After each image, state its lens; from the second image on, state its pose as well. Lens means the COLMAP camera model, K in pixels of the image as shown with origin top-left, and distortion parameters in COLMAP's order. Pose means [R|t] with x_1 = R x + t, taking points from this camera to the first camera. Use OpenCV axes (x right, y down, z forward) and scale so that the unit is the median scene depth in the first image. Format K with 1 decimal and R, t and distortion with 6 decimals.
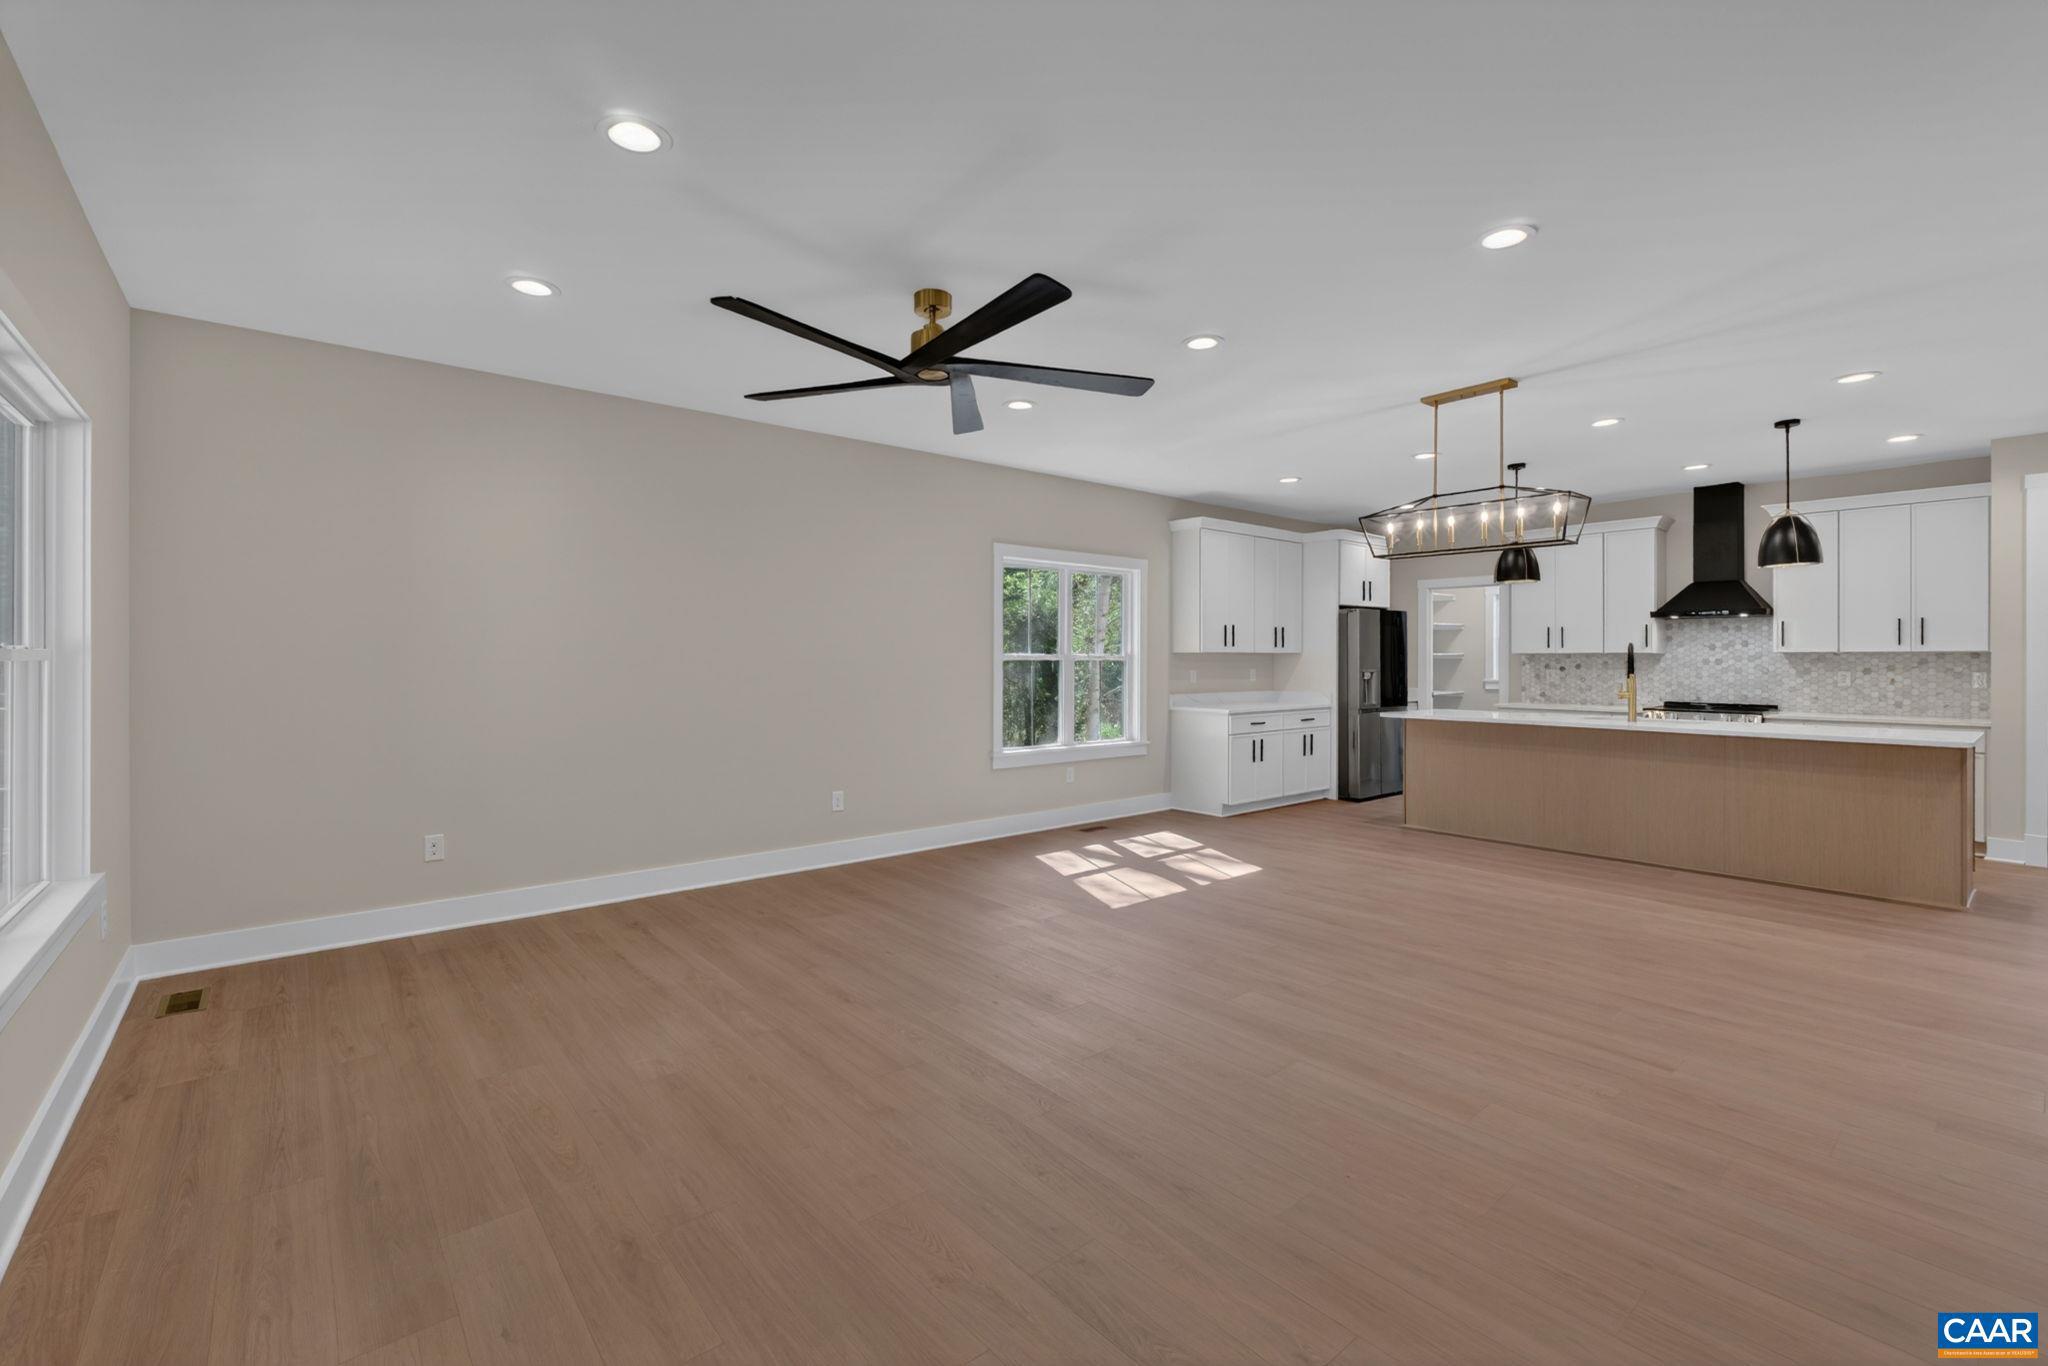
lens RADIAL K [[872.7, 0, 1024.3], [0, 872.7, 664.4], [0, 0, 1]] dist [0.002912, -0.001809]
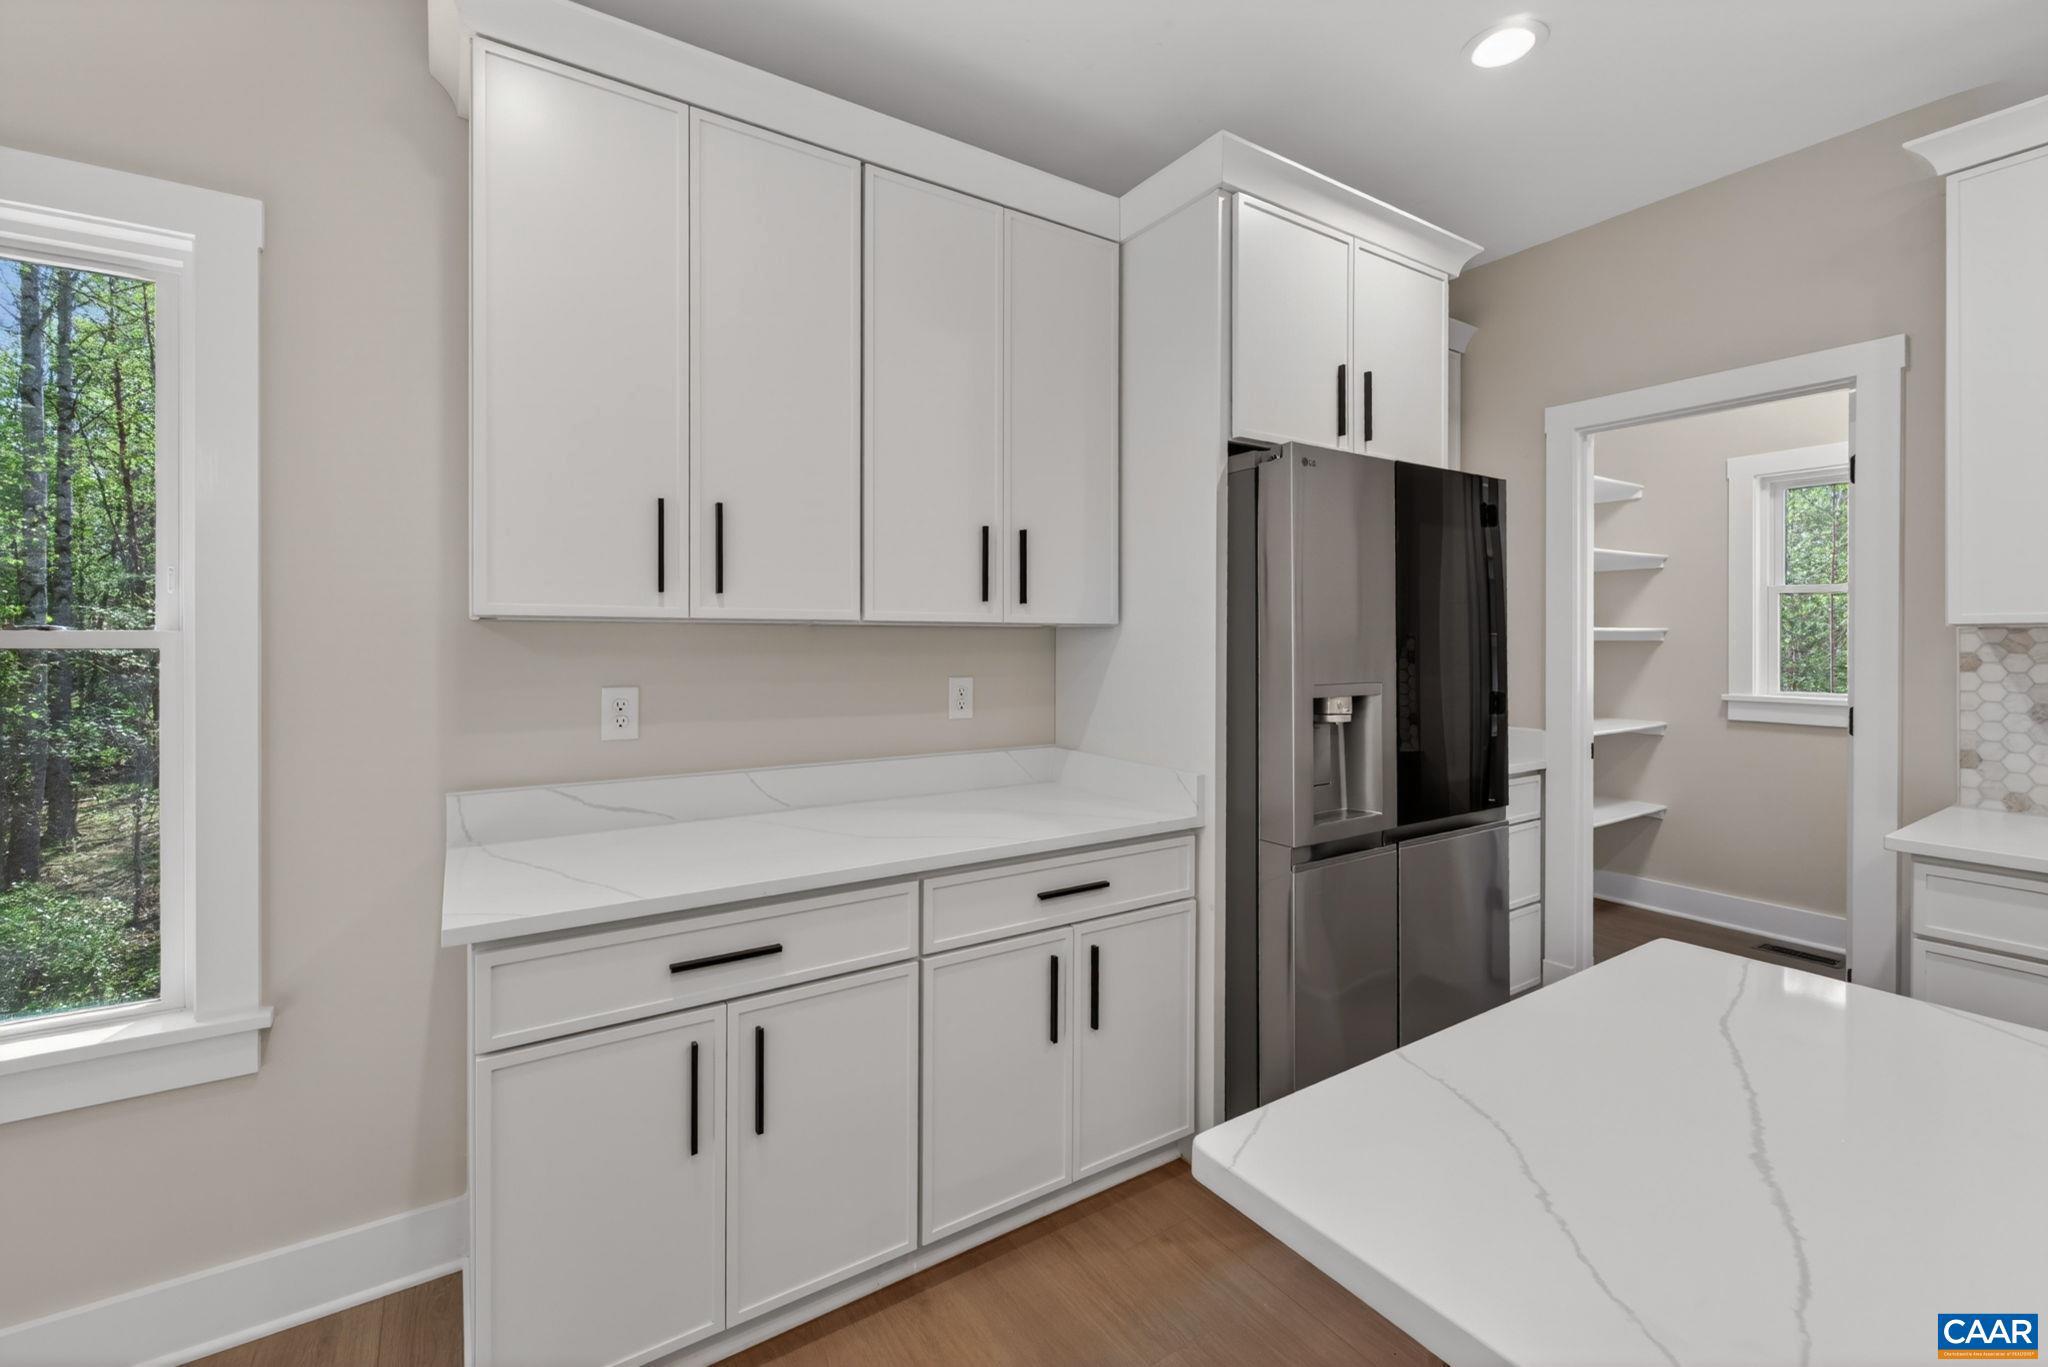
lens RADIAL K [[872.7, 0, 1023.1], [0, 872.7, 640.5], [0, 0, 1]] dist [0.002912, -0.001809]
pose [[0.993619, 0.000660, -0.112784, 0.370274], [-0.001339, 0.999981, -0.005940, -0.006636], [0.112778, 0.006053, 0.993602, 0.825045]]
